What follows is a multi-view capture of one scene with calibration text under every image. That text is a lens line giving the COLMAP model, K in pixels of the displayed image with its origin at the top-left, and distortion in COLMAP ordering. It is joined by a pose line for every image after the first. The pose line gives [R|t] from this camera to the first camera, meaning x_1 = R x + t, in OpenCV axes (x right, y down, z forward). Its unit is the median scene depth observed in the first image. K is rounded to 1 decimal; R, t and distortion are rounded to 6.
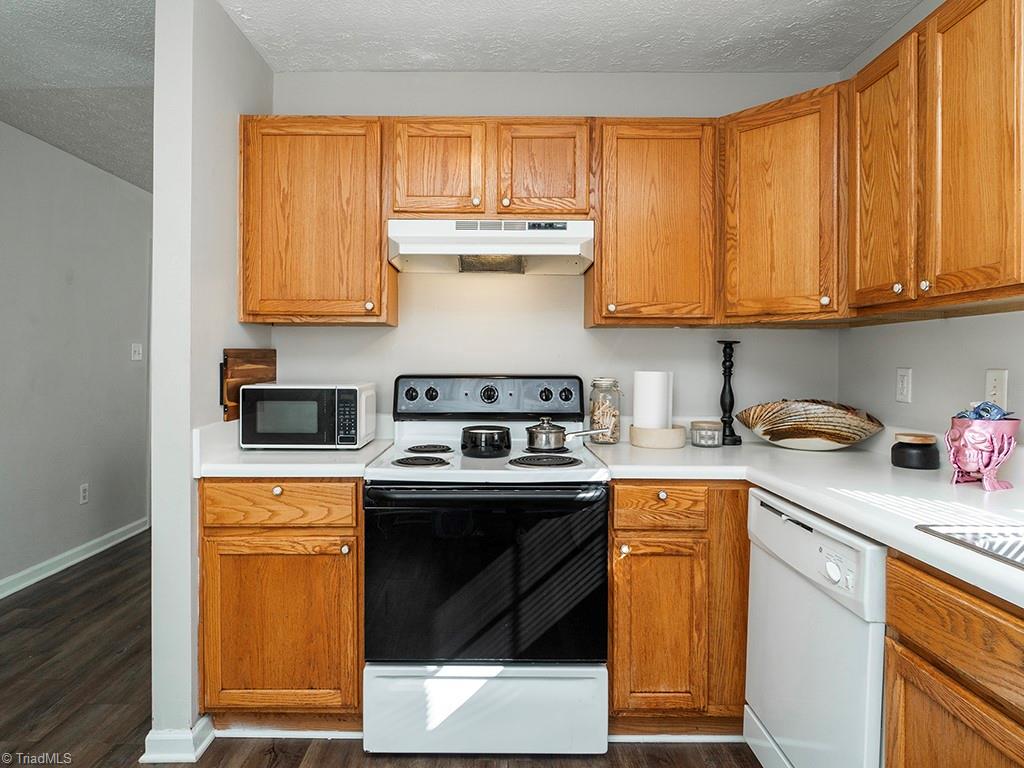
lens RADIAL K [[603.9, 0, 487.1], [0, 603.9, 358.3], [0, 0, 1]] dist [-0.004699, -0.000286]
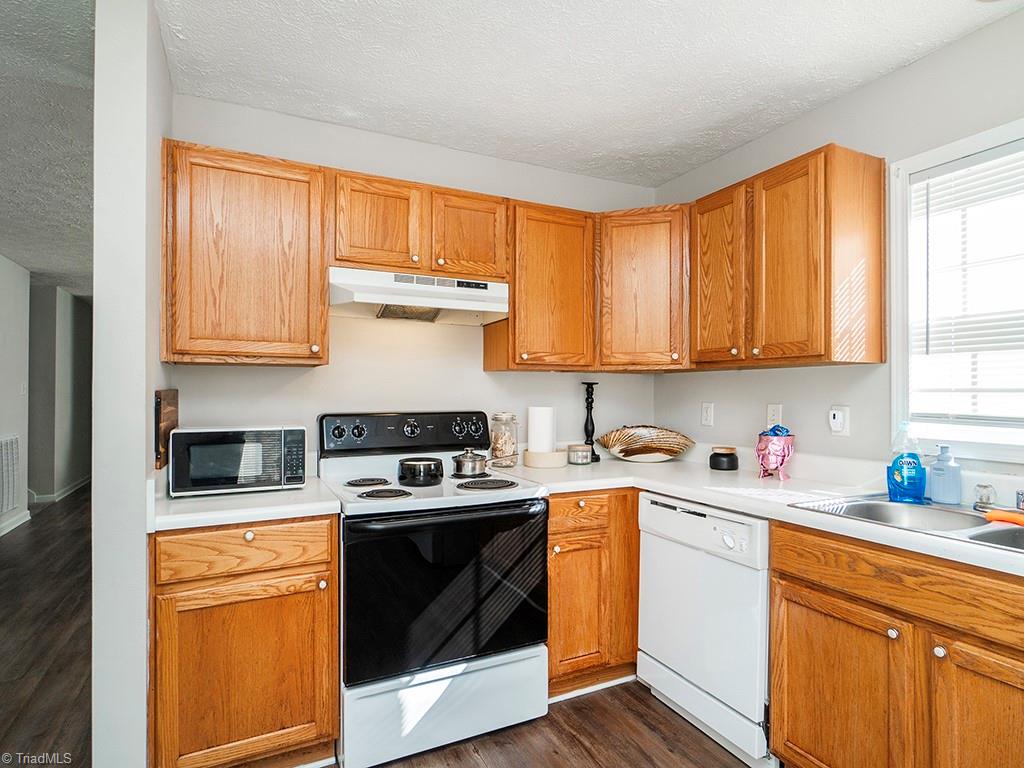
lens RADIAL K [[554.7, 0, 513.0], [0, 554.7, 388.6], [0, 0, 1]] dist [0.004468, -0.002231]
pose [[0.896906, -0.001917, 0.442217, -0.356169], [0.002266, 0.999997, -0.000260, -0.019583], [-0.442216, 0.001235, 0.896908, -0.004280]]
